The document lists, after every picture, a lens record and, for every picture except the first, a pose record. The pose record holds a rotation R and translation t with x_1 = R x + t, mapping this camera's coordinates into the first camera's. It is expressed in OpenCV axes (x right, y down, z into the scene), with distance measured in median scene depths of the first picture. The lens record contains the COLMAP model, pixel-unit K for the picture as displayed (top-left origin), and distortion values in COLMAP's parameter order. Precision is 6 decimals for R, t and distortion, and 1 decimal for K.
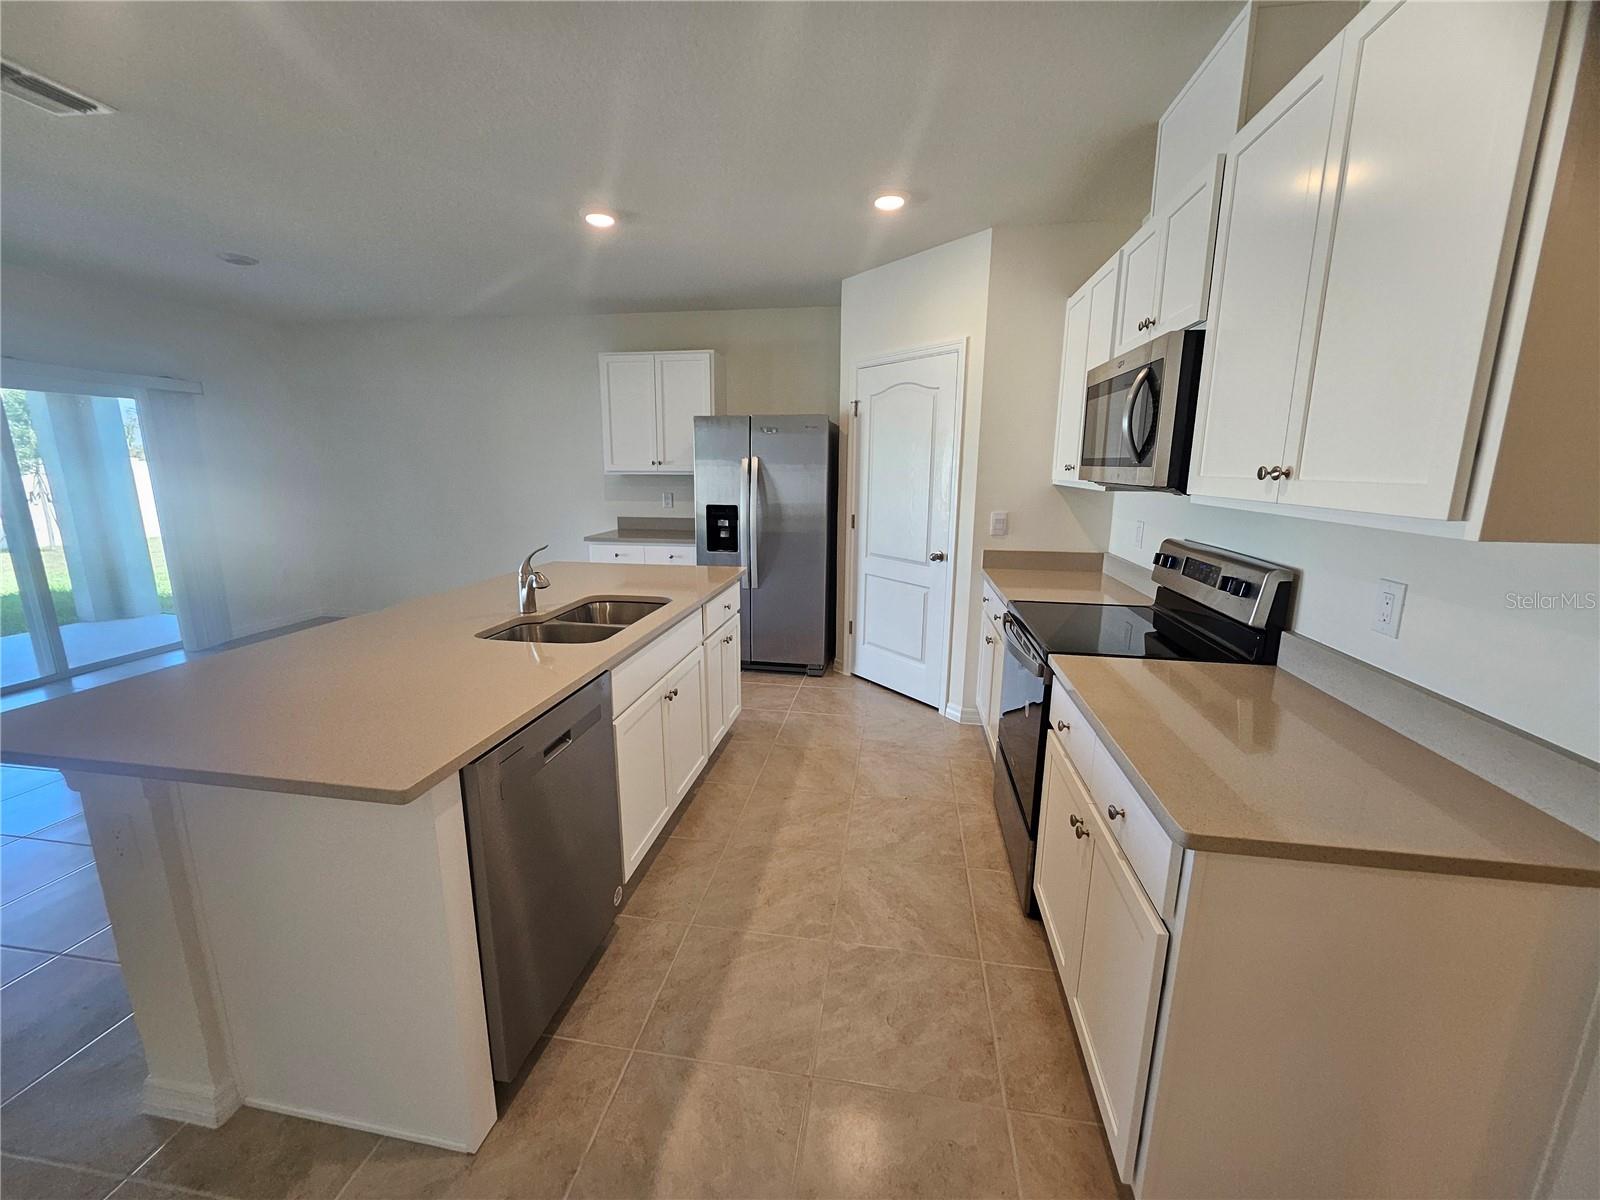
lens RADIAL K [[628.1, 0, 796.6], [0, 628.1, 591.2], [0, 0, 1]] dist [-0.001640, -0.000223]
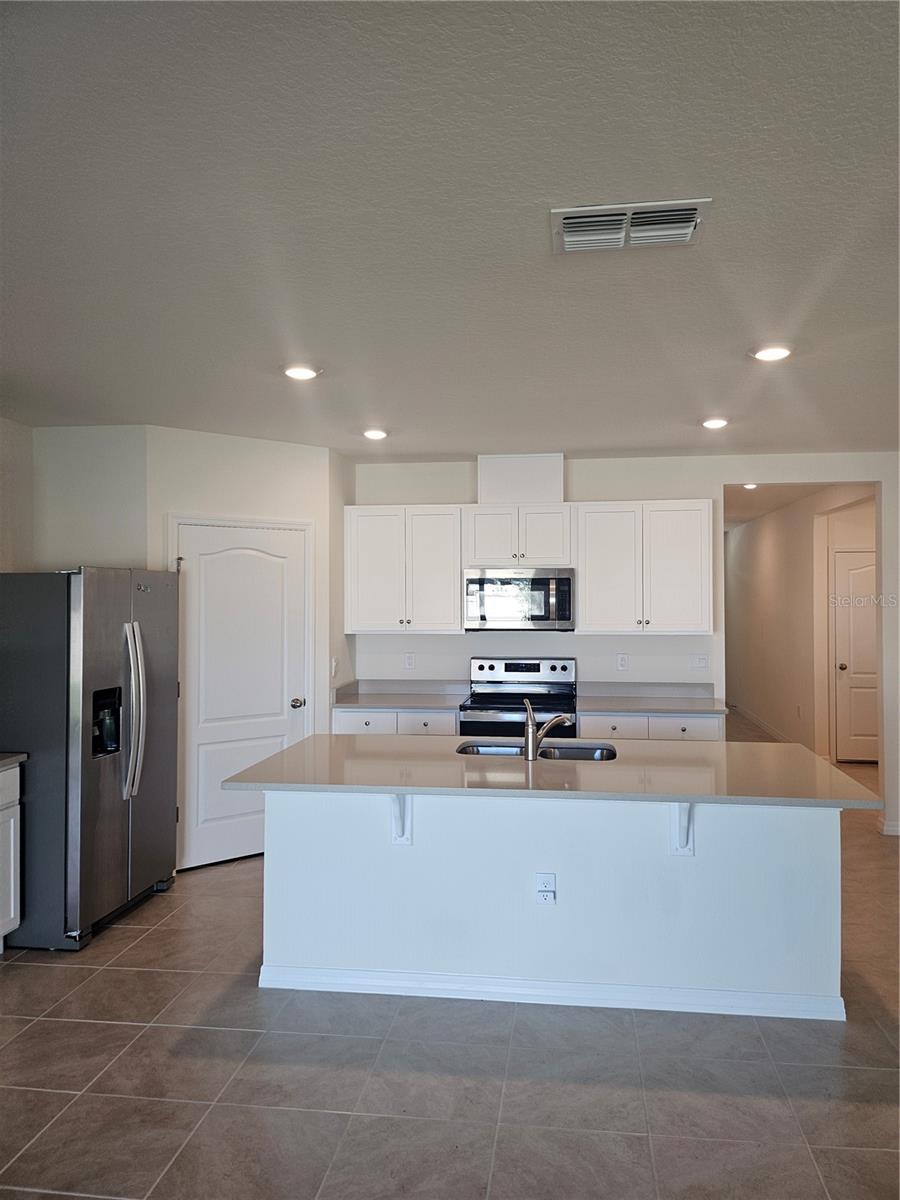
lens RADIAL K [[848.1, 0, 470.5], [0, 848.1, 591.6], [0, 0, 1]] dist [0.074763, -0.084831]
pose [[-0.031307, -0.002560, 0.999507, -1.165562], [0.201471, 0.979455, 0.008819, -0.179992], [-0.978994, 0.201647, -0.030148, 0.632206]]
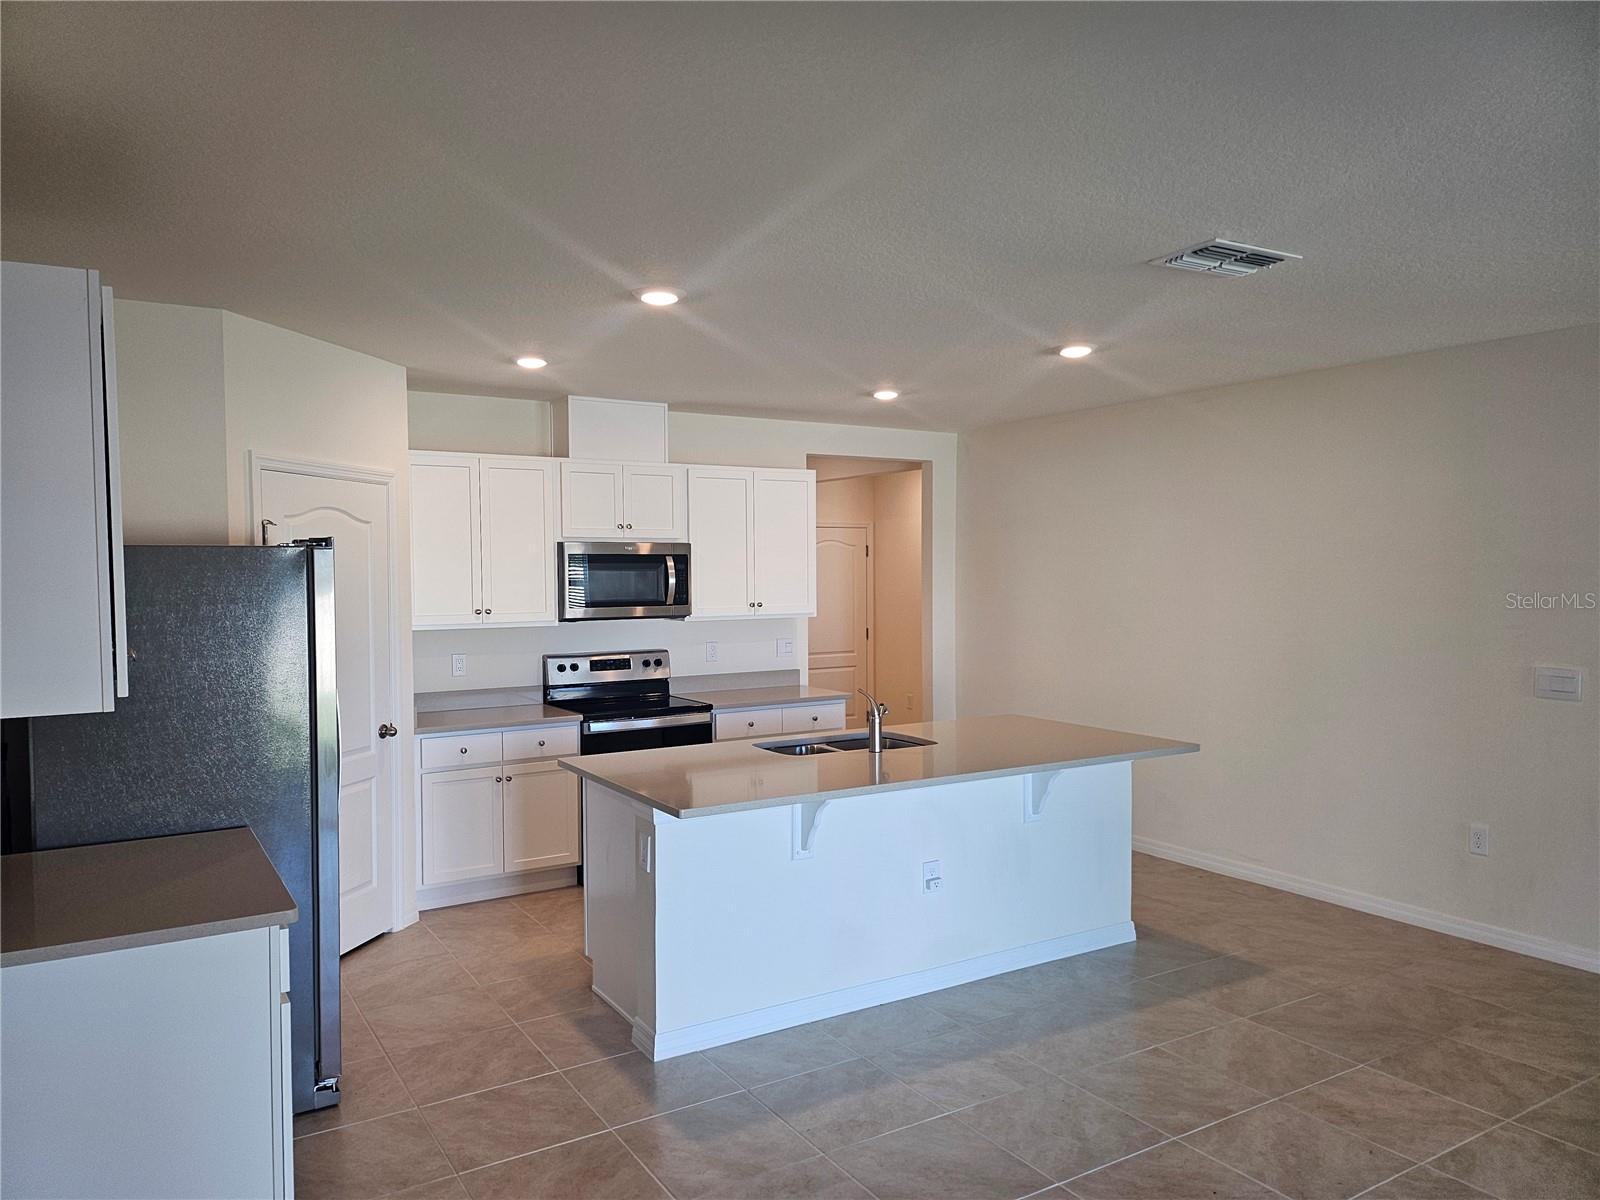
lens RADIAL K [[1130.7, 0, 796.7], [0, 1130.7, 589.2], [0, 0, 1]] dist [0.074763, -0.084831]
pose [[-0.649972, -0.018339, 0.759737, -1.068972], [0.152328, 0.976276, 0.153886, -0.330871], [-0.744535, 0.215751, -0.631759, 1.328208]]
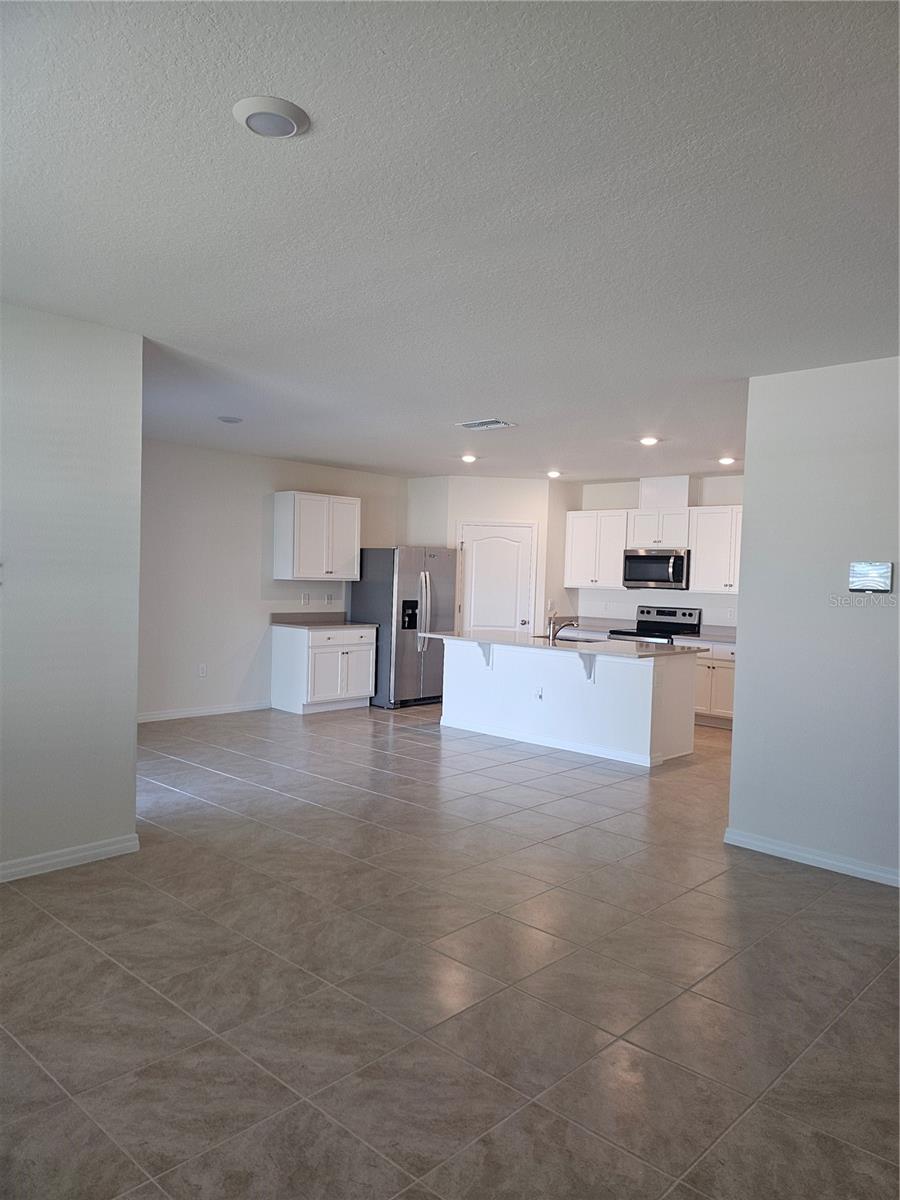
lens RADIAL K [[848.1, 0, 457.7], [0, 848.1, 605.3], [0, 0, 1]] dist [0.074763, -0.084831]
pose [[0.559227, -0.022091, 0.828720, -1.948676], [0.139442, 0.987909, -0.067763, 0.042169], [-0.817203, 0.153453, 0.555546, -0.321764]]
